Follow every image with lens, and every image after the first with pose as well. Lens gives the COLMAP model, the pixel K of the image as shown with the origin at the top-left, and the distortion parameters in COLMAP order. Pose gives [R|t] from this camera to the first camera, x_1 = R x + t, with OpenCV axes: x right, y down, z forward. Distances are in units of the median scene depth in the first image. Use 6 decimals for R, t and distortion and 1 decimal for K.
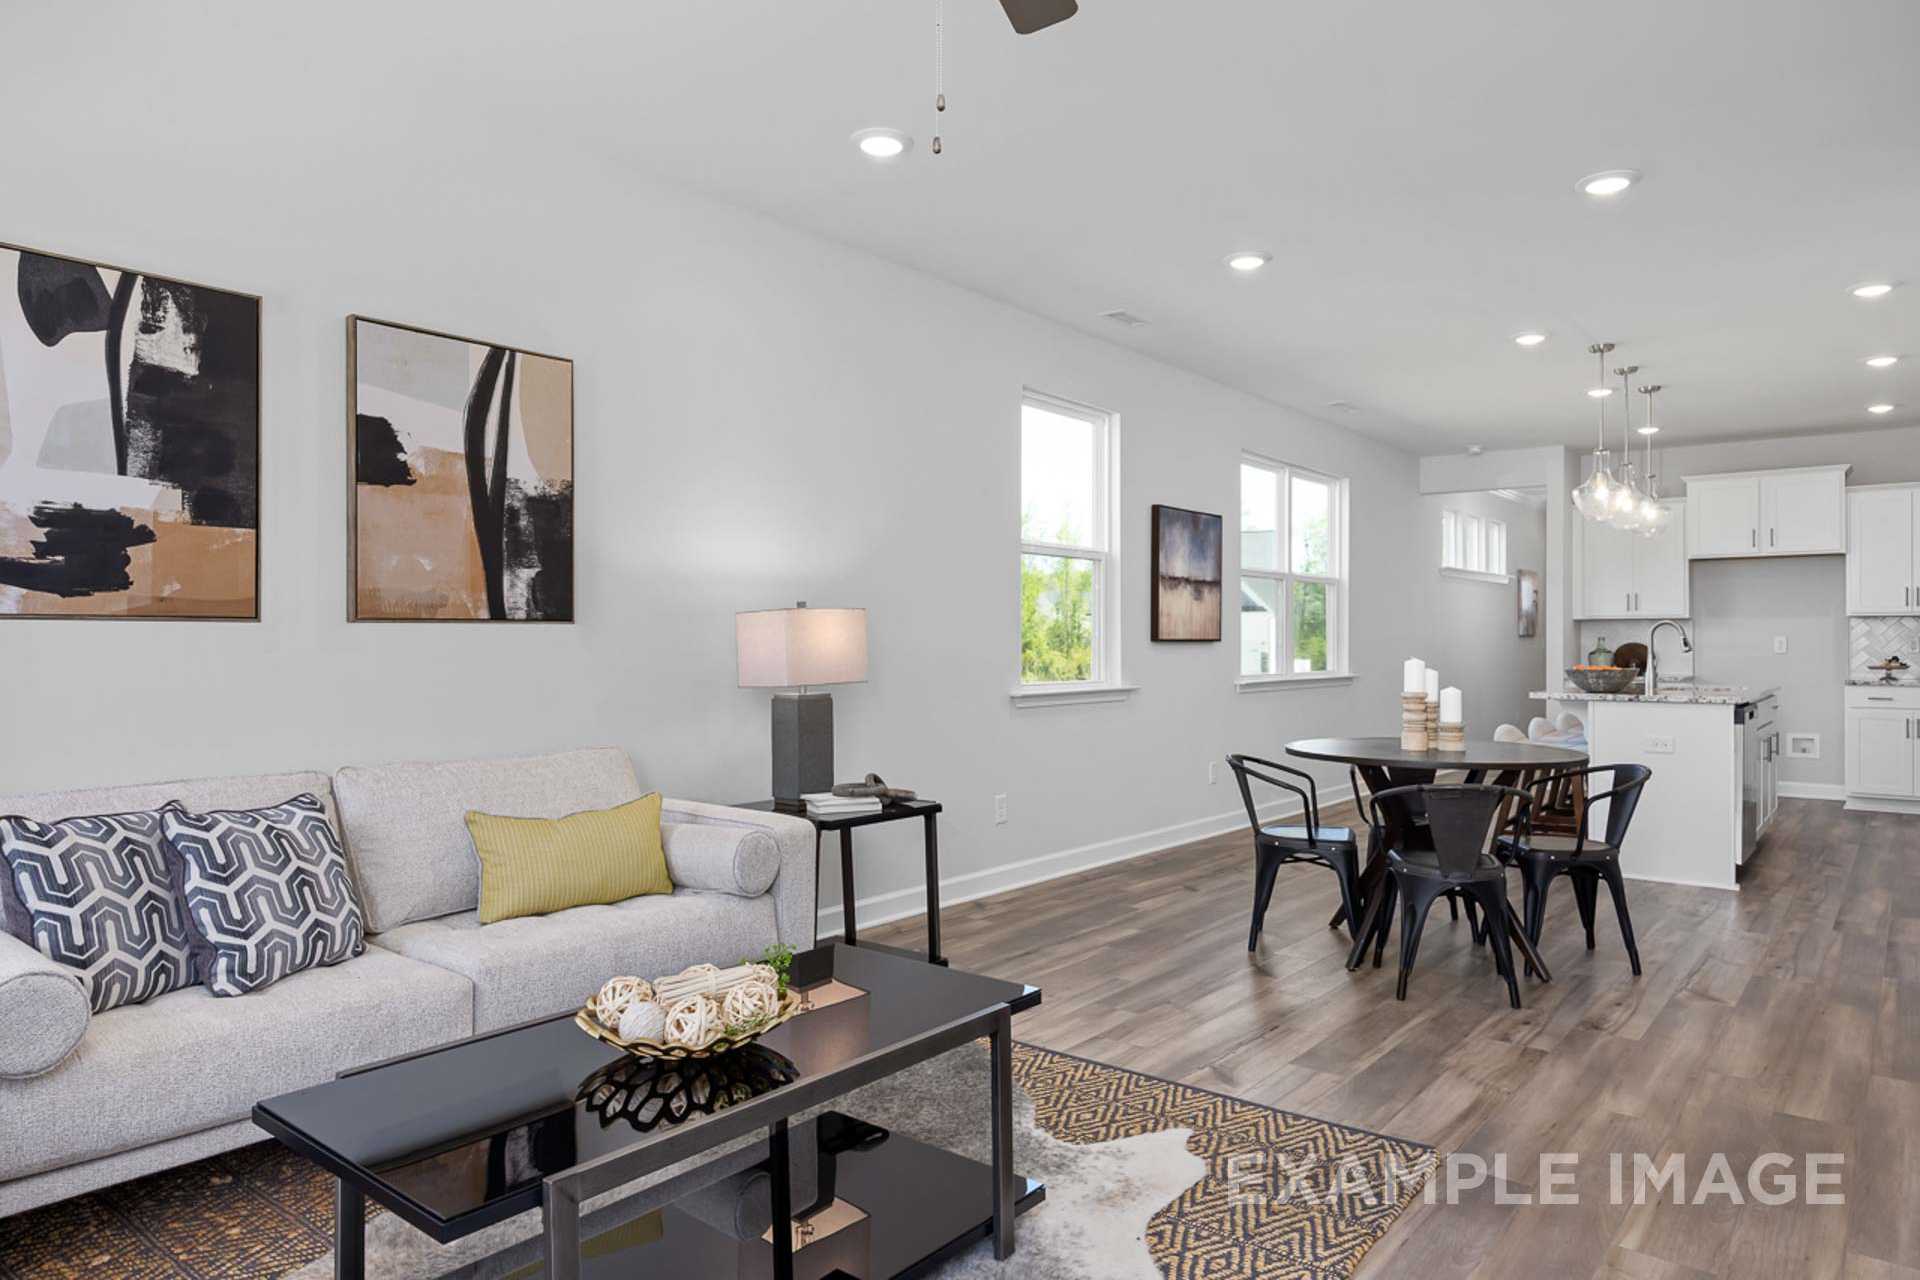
lens RADIAL K [[1203.0, 0, 979.0], [0, 1203.0, 641.8], [0, 0, 1]] dist [0.001729, 0.000075]
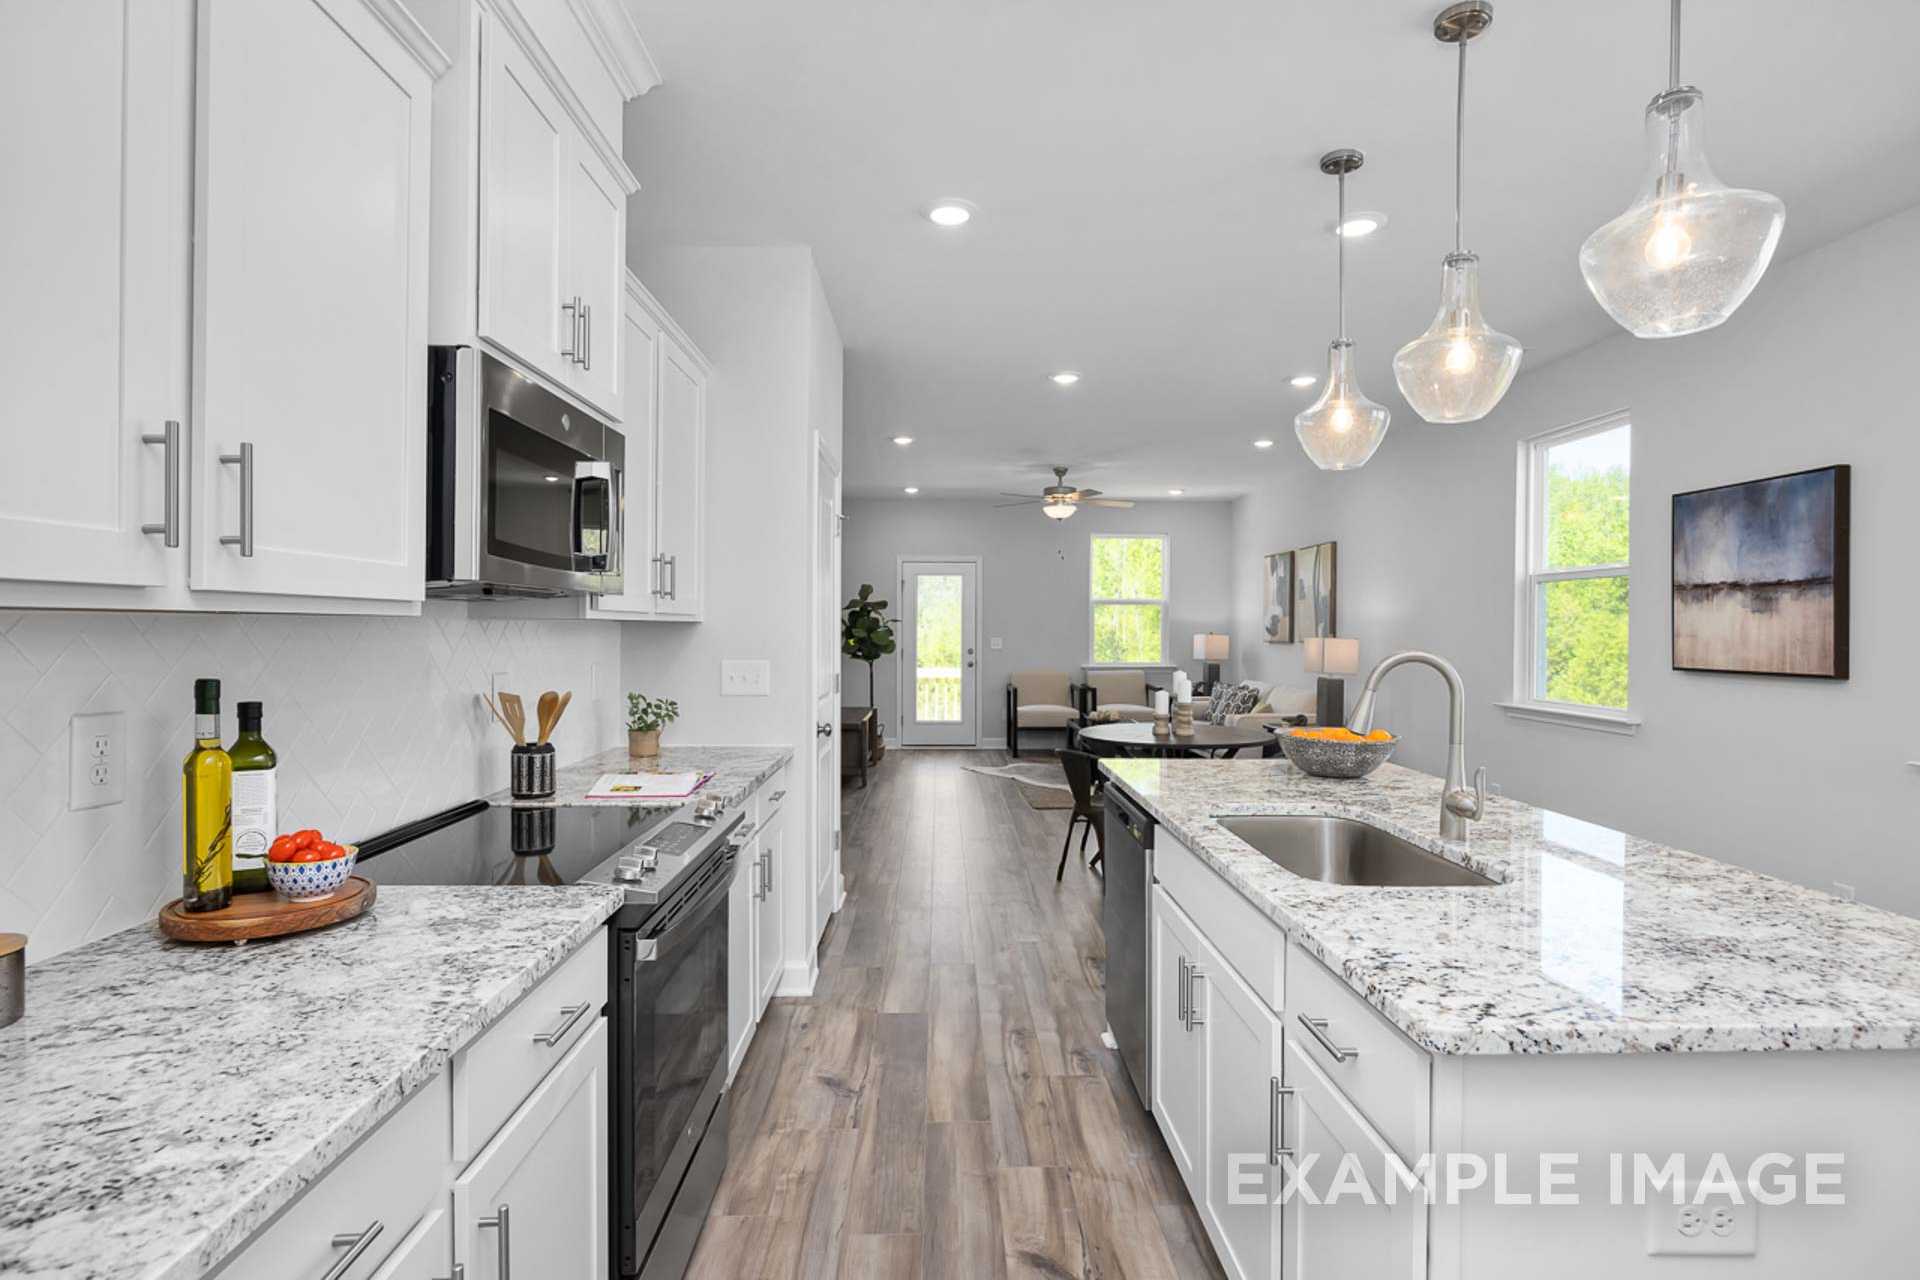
lens RADIAL K [[1177.4, 0, 963.0], [0, 1177.4, 634.0], [0, 0, 1]] dist [0.004663, 0.000832]
pose [[-0.774482, 0.002798, -0.632590, 2.016588], [-0.002537, 0.999968, 0.007529, -0.057658], [0.632591, 0.007436, -0.774450, 2.649902]]
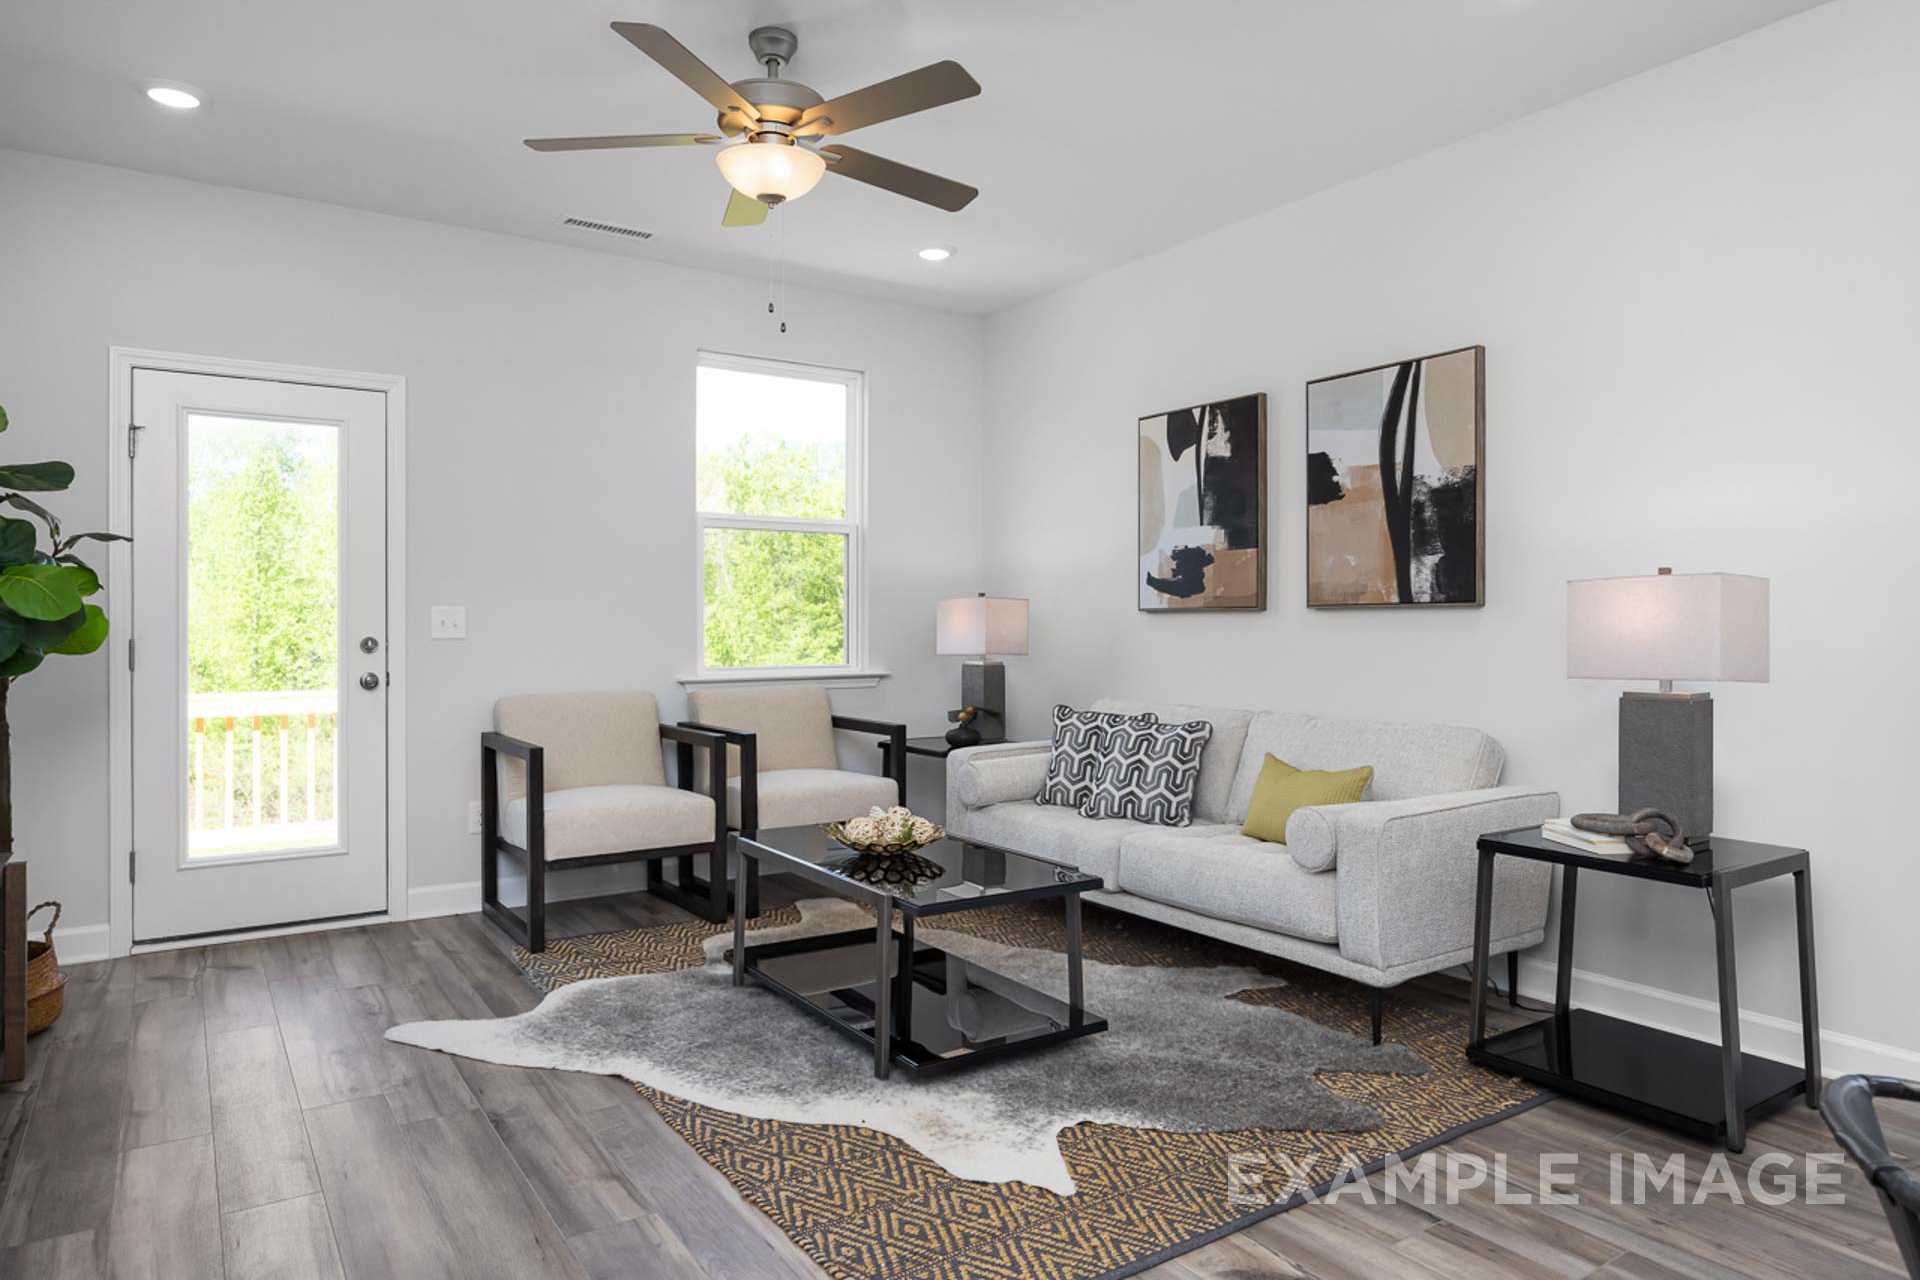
lens RADIAL K [[1177.4, 0, 954.2], [0, 1177.4, 636.8], [0, 0, 1]] dist [0.004663, 0.000832]
pose [[-0.308938, 0.012356, -0.951002, 0.769399], [0.002226, 0.999922, 0.012268, -0.001407], [0.951080, 0.001674, -0.308941, 0.915970]]
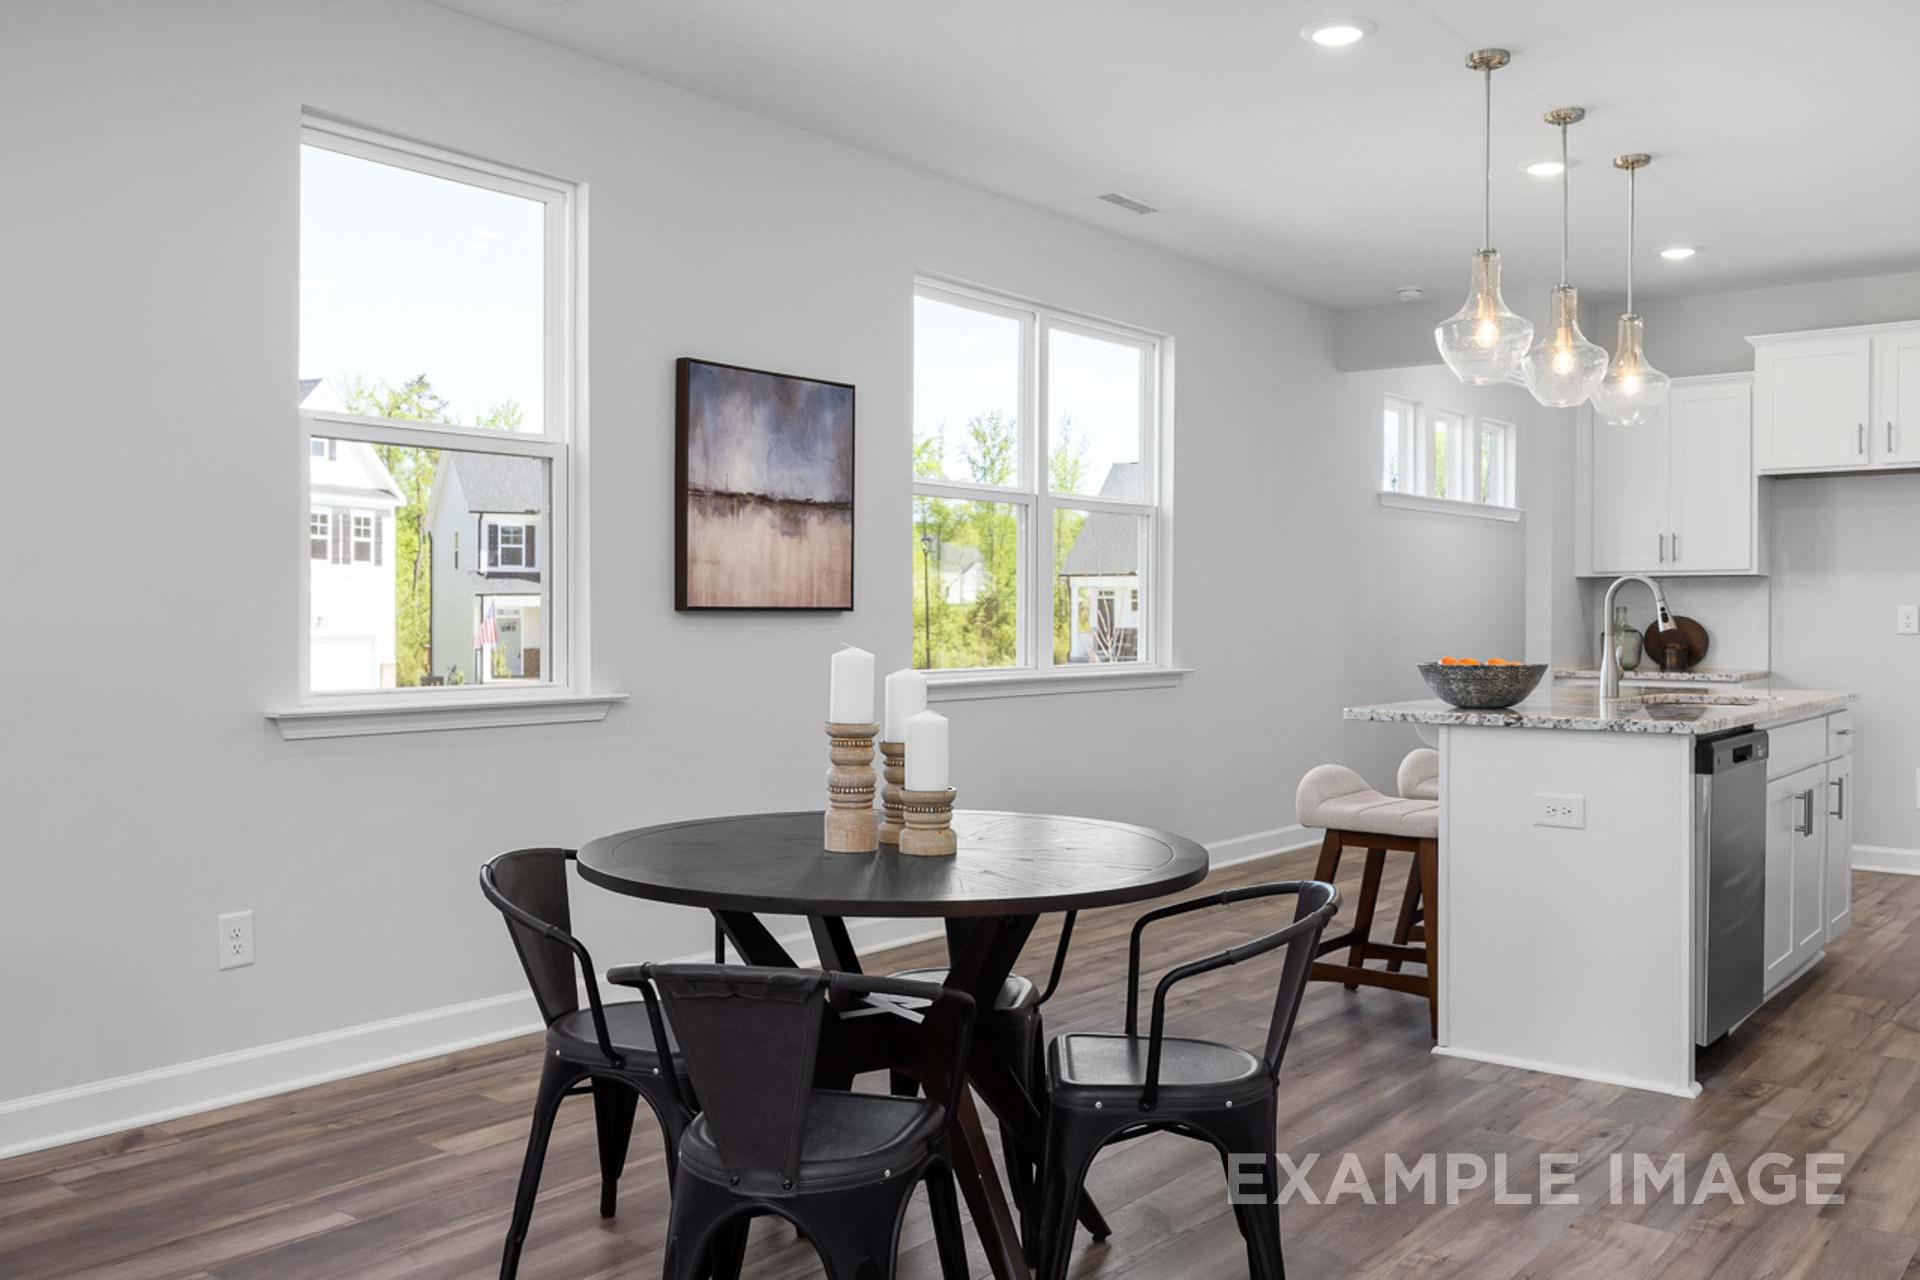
lens RADIAL K [[1672.1, 0, 947.5], [0, 1672.1, 639.5], [0, 0, 1]] dist [0.001575, 0.014183]
pose [[0.999969, 0.003169, 0.007158, 0.534696], [-0.003291, 0.999846, 0.017225, -0.001297], [-0.007103, -0.017248, 0.999826, 0.504456]]
